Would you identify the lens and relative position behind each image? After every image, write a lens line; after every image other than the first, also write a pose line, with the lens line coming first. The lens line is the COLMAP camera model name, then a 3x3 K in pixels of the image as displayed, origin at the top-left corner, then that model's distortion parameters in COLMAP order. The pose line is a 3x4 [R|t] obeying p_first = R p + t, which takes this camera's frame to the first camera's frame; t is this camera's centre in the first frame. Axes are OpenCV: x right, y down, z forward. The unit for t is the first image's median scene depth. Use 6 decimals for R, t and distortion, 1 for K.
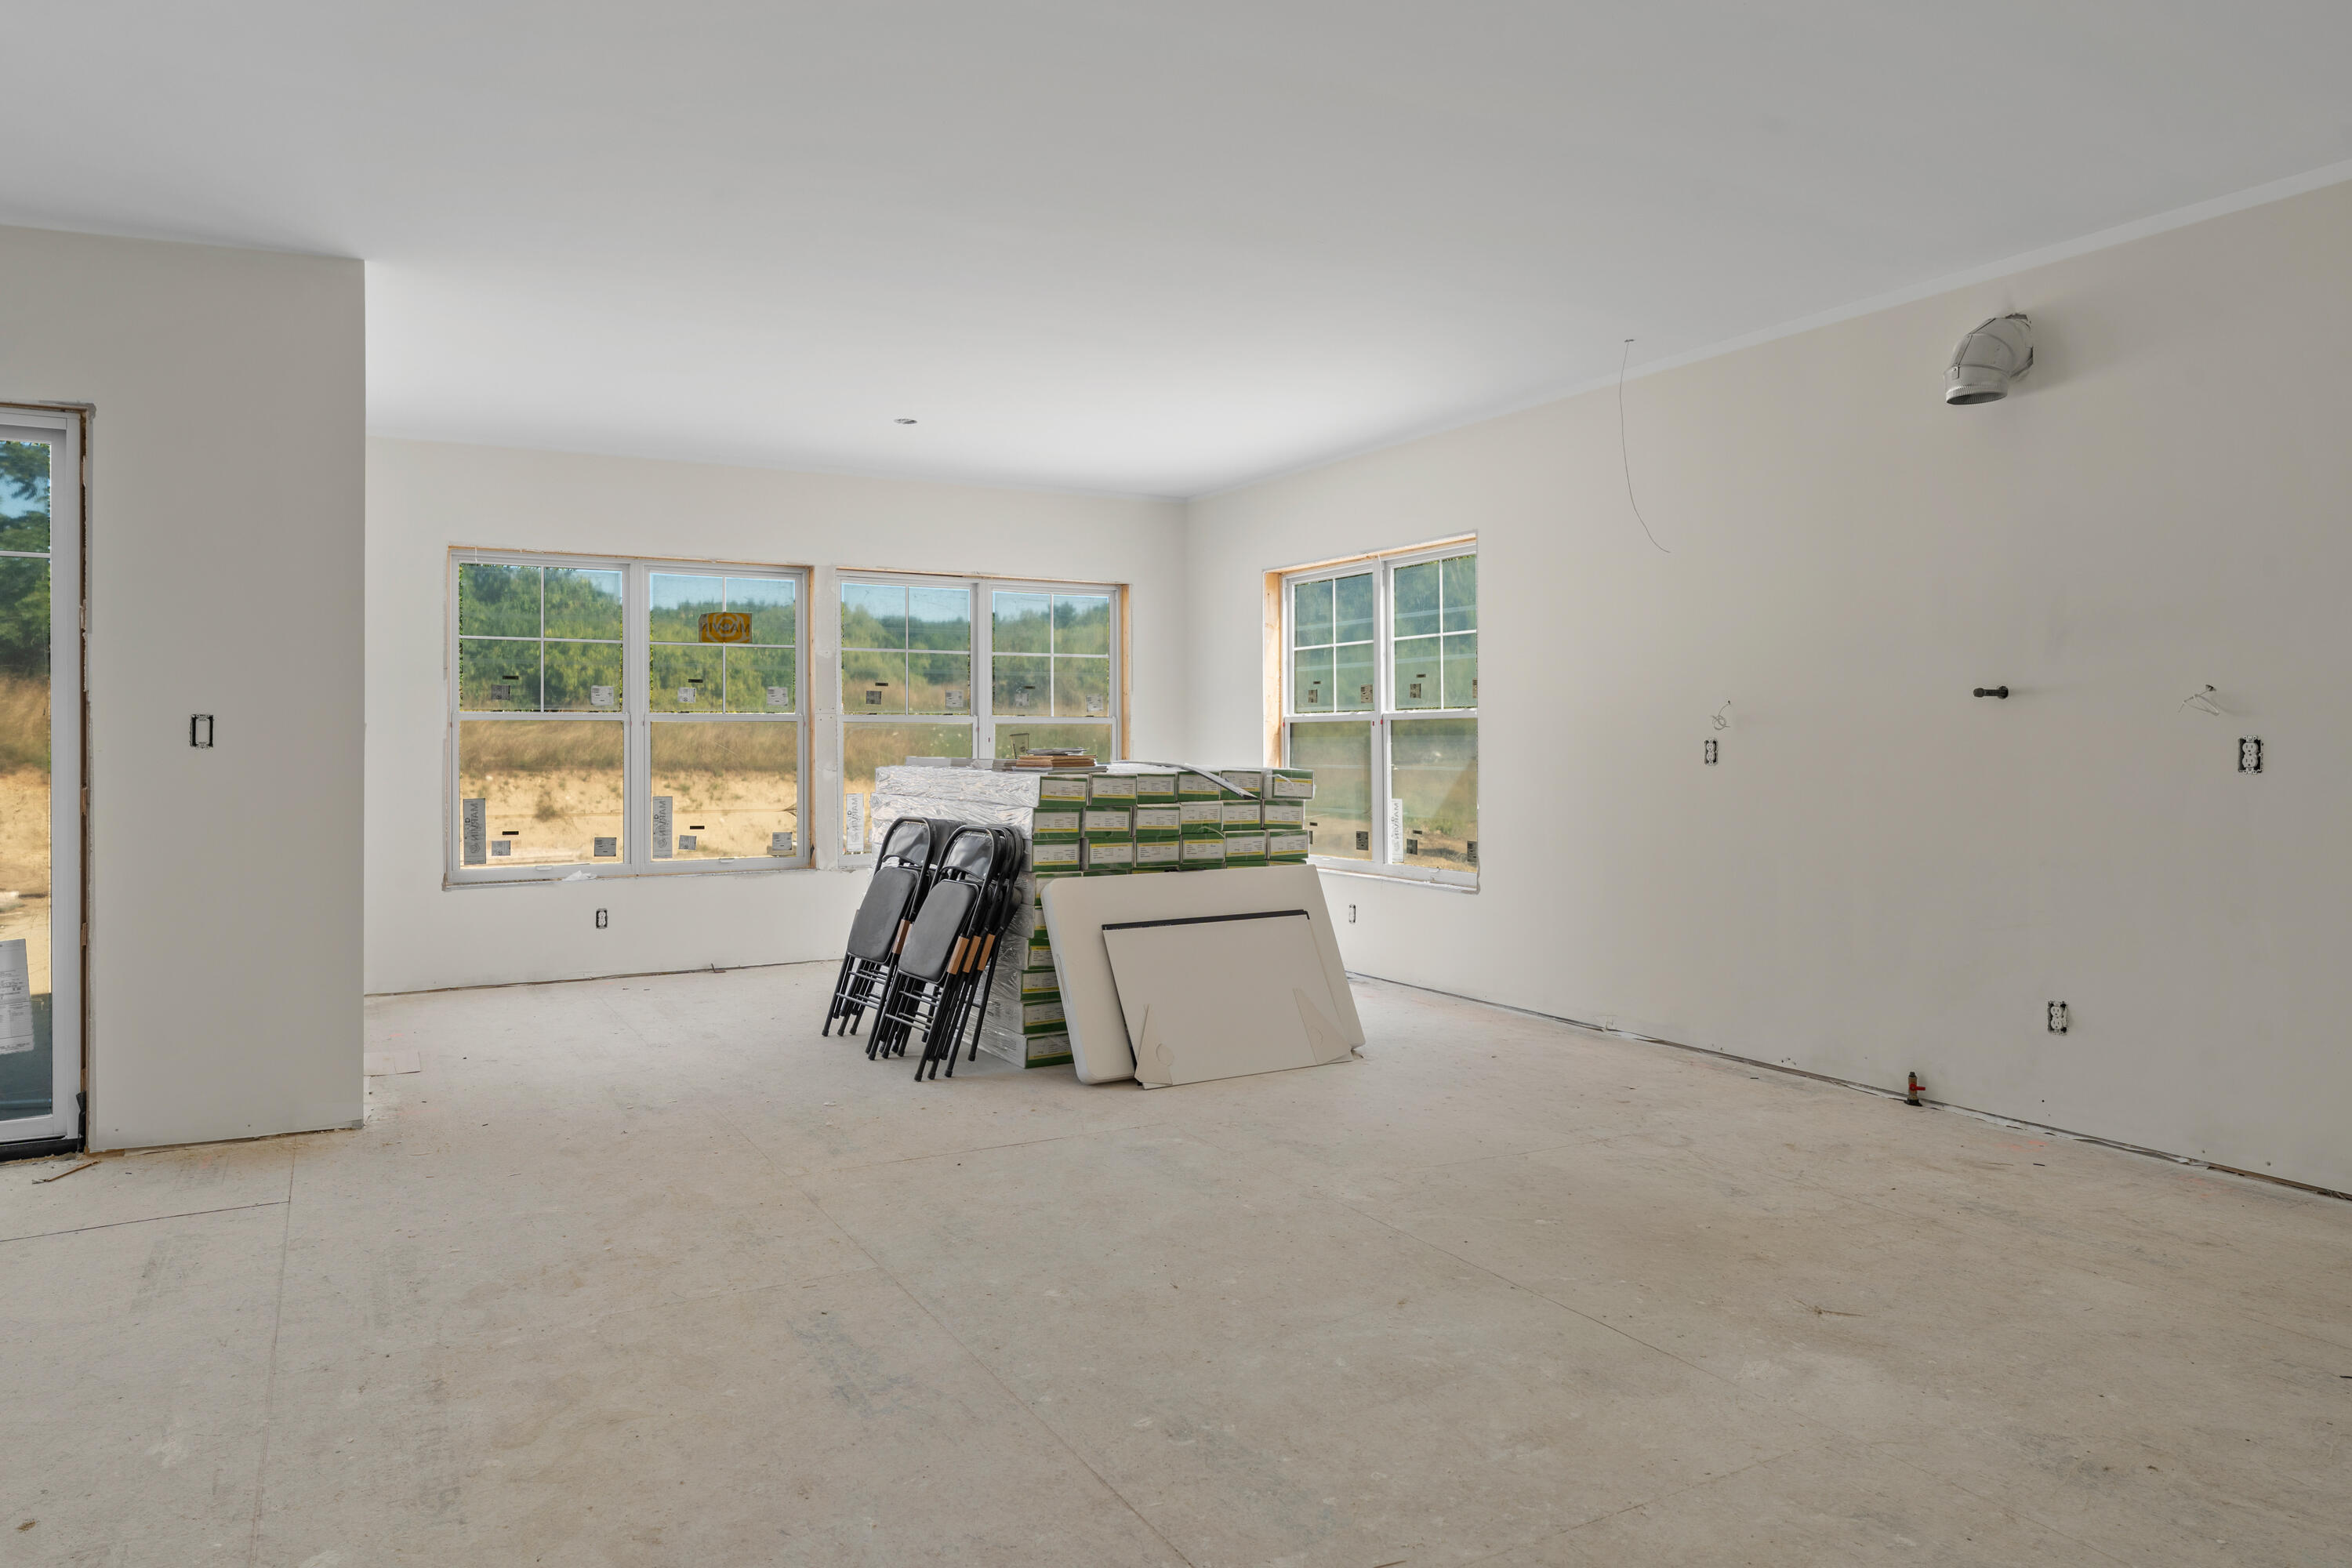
lens RADIAL K [[1493.1, 0, 1166.7], [0, 1493.1, 743.7], [0, 0, 1]] dist [0.000450, 0.001202]
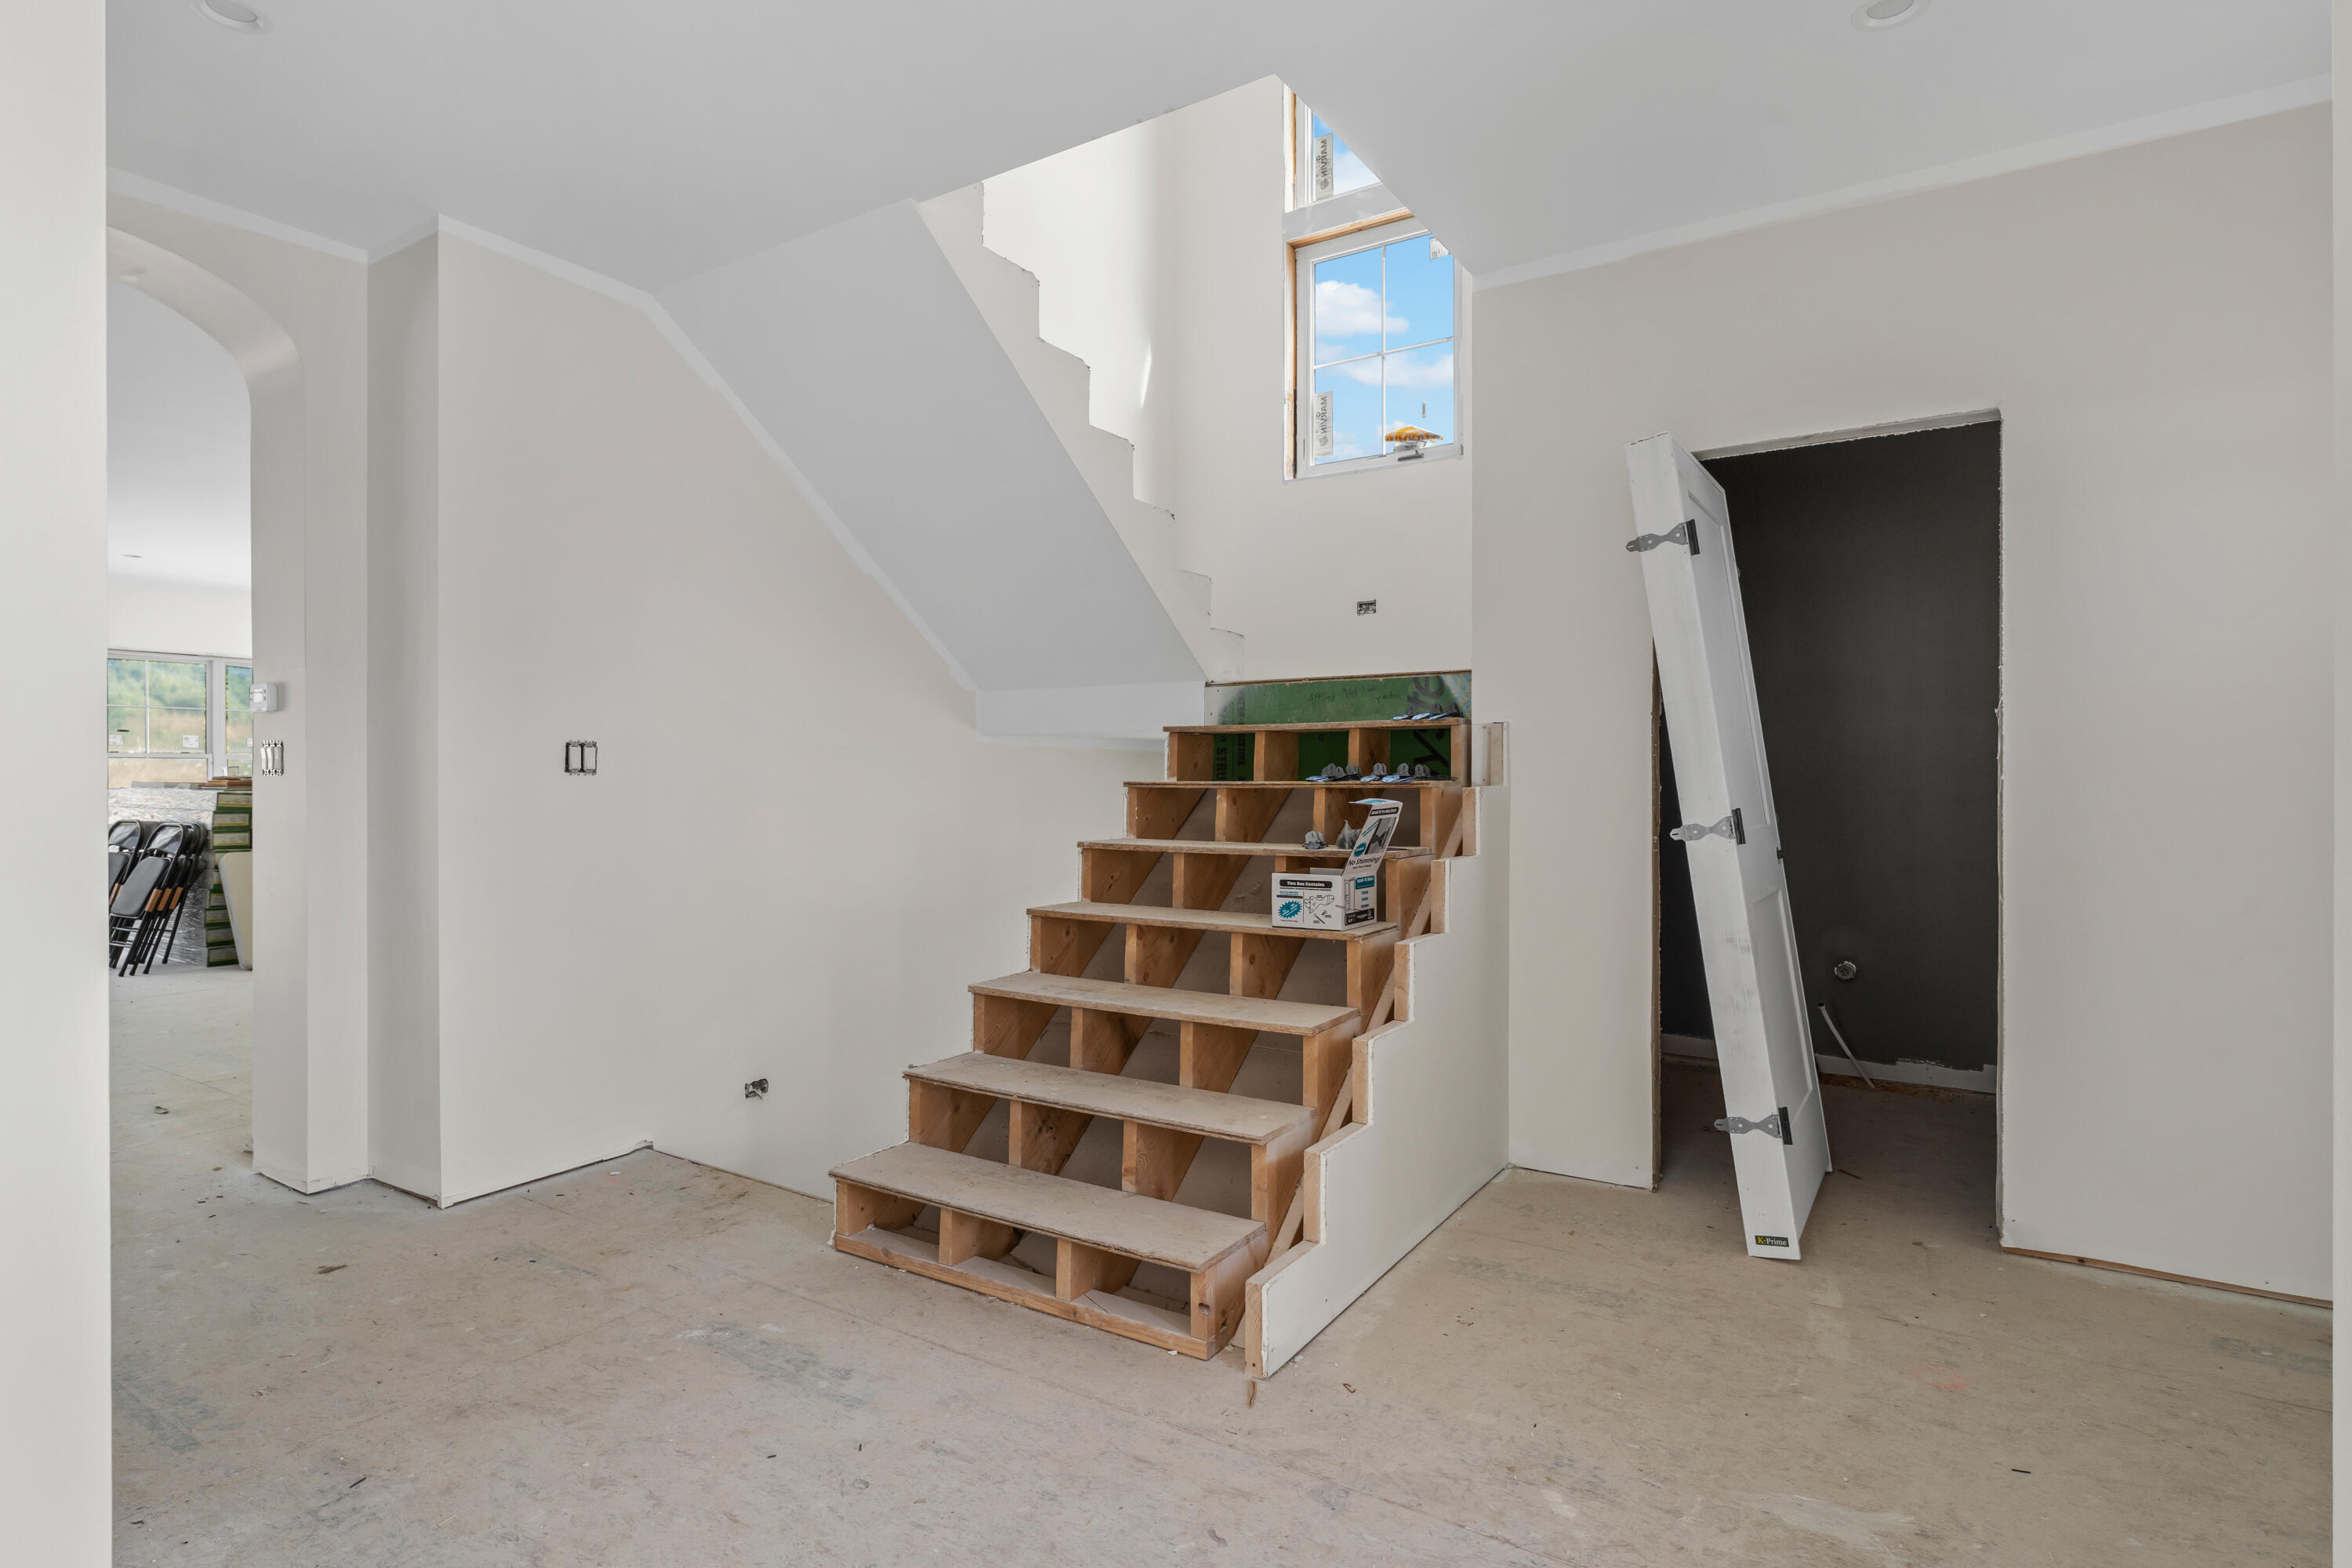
lens RADIAL K [[1187.8, 0, 1176.0], [0, 1187.8, 784.0], [0, 0, 1]] dist [-0.000623, 0.000164]
pose [[0.880311, -0.003699, 0.474383, 0.229355], [0.000093, 0.999971, 0.007624, 0.002073], [-0.474397, -0.006667, 0.880286, -0.684452]]
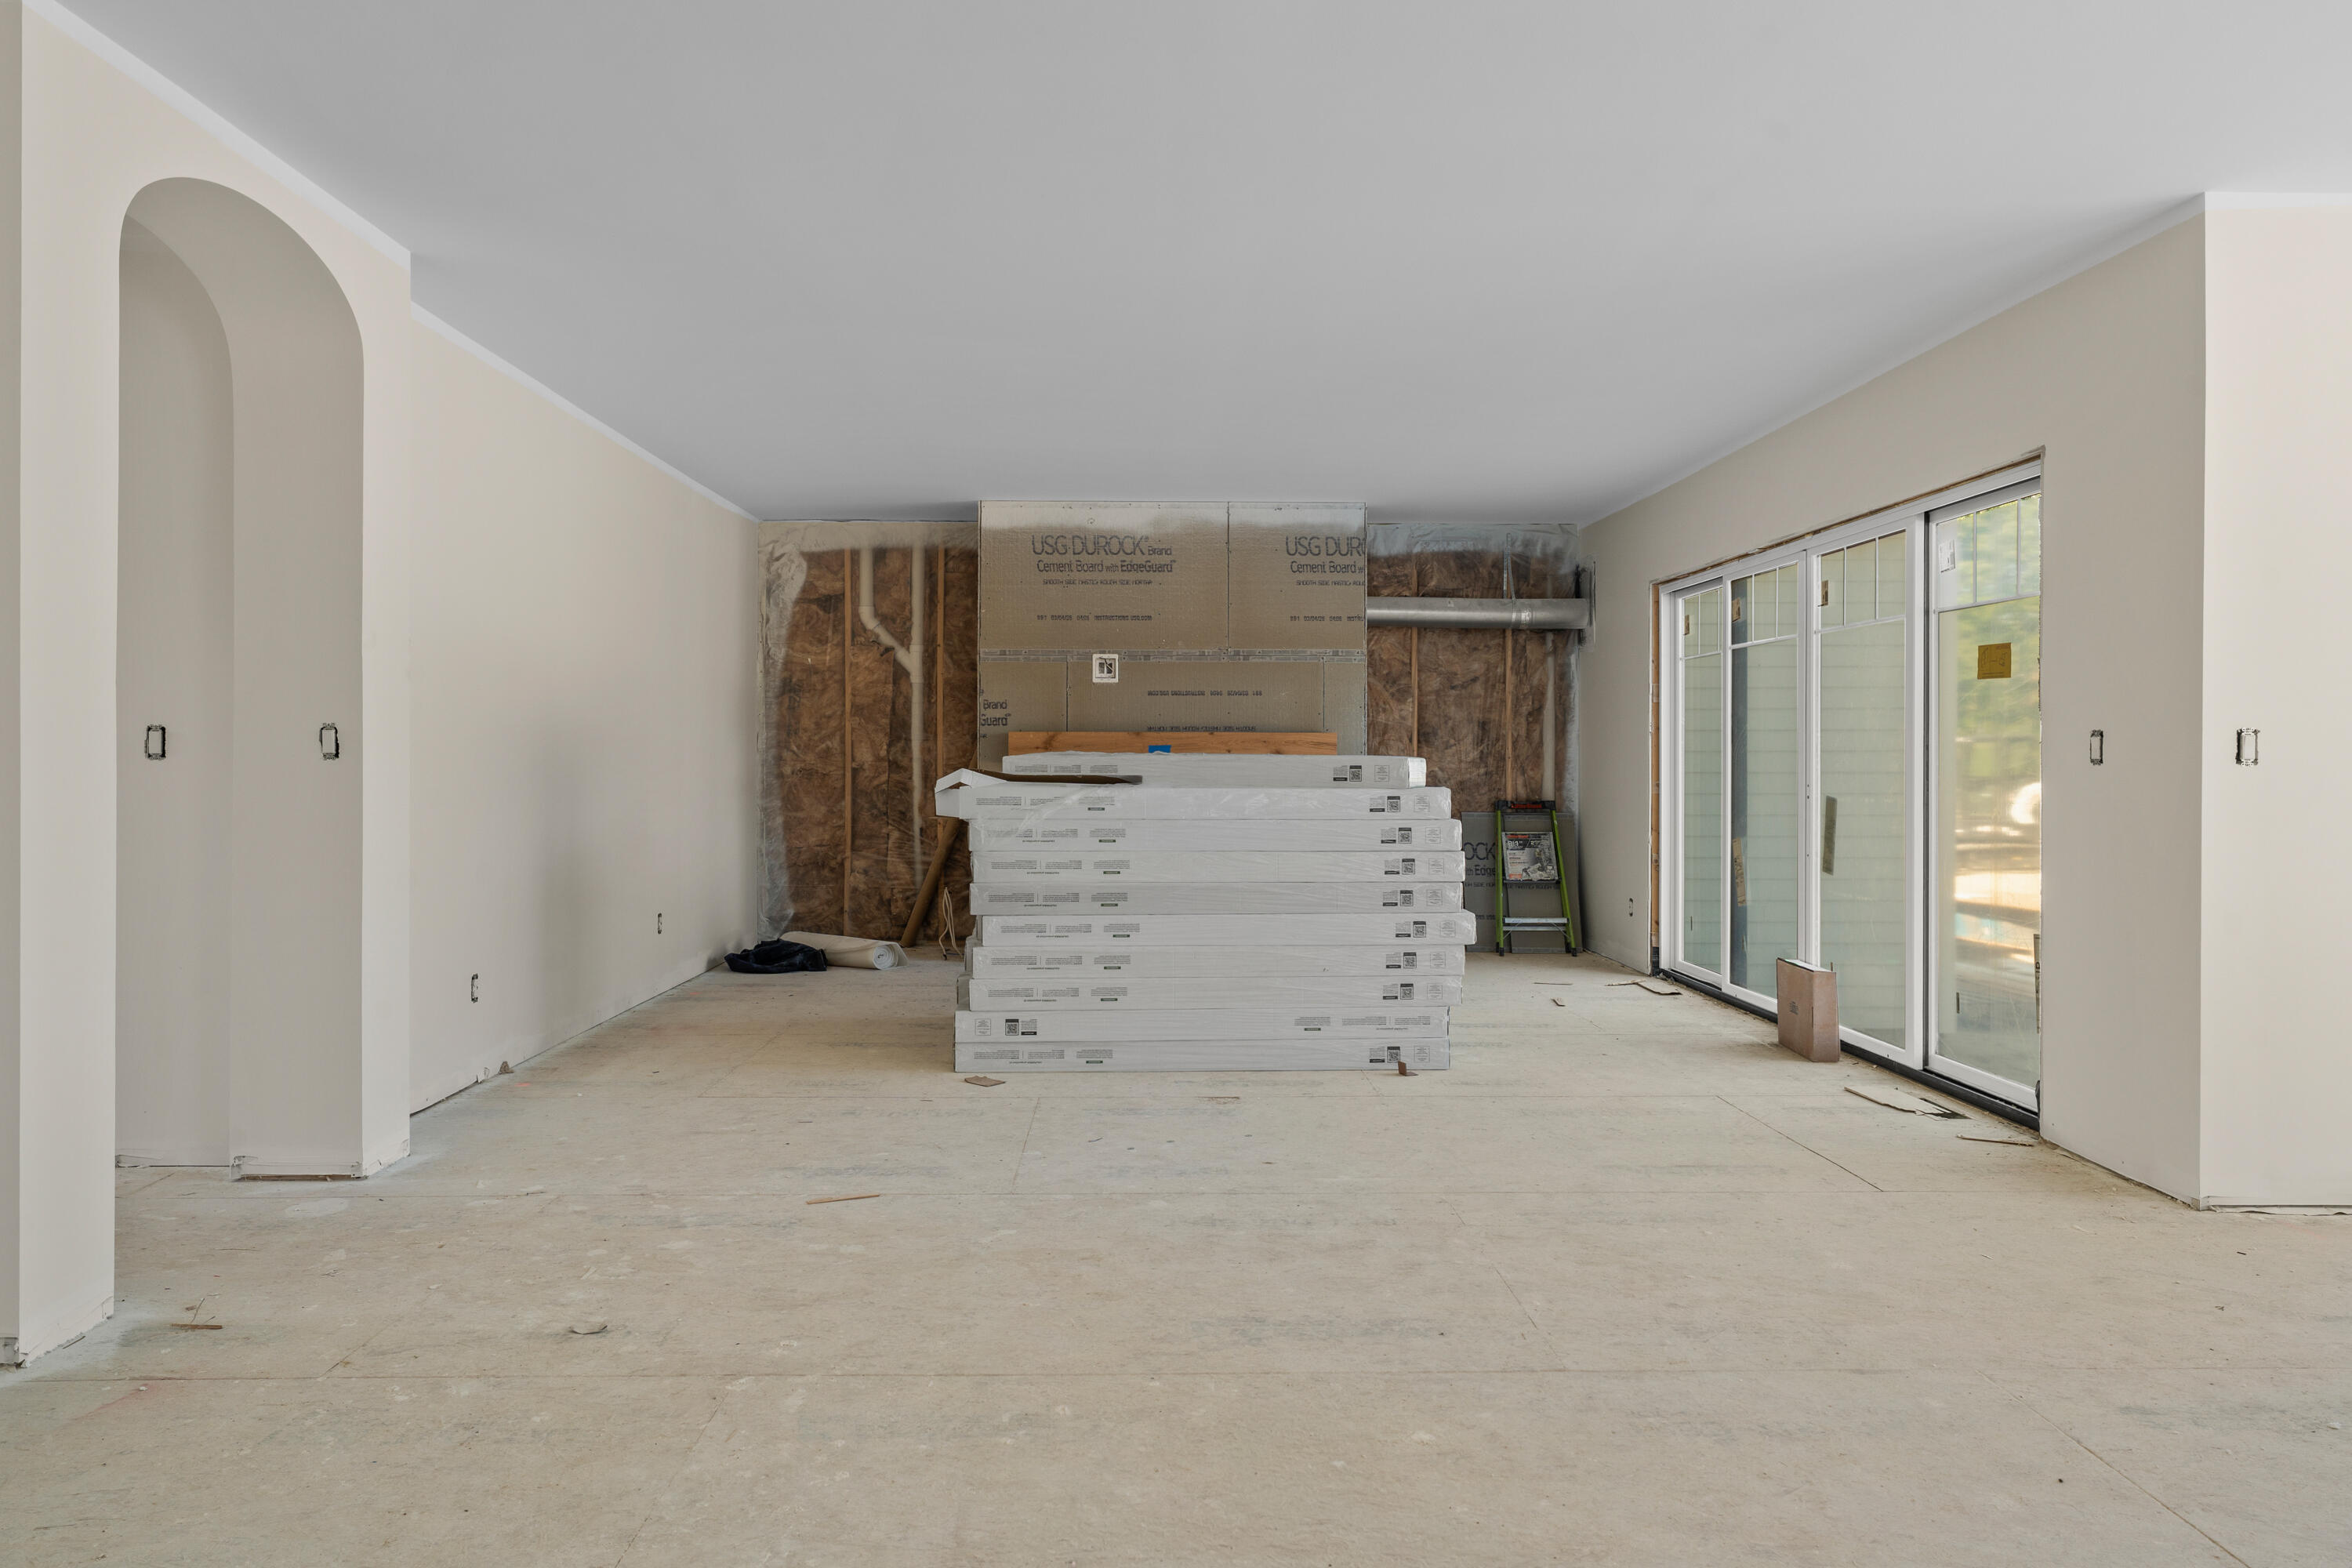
lens RADIAL K [[1493.1, 0, 1166.7], [0, 1493.1, 743.7], [0, 0, 1]] dist [0.000450, 0.001202]
pose [[-0.469148, -0.009078, -0.883073, 0.415323], [-0.002528, 0.999957, -0.008937, -0.000290], [0.883116, -0.001960, -0.469151, 0.738037]]
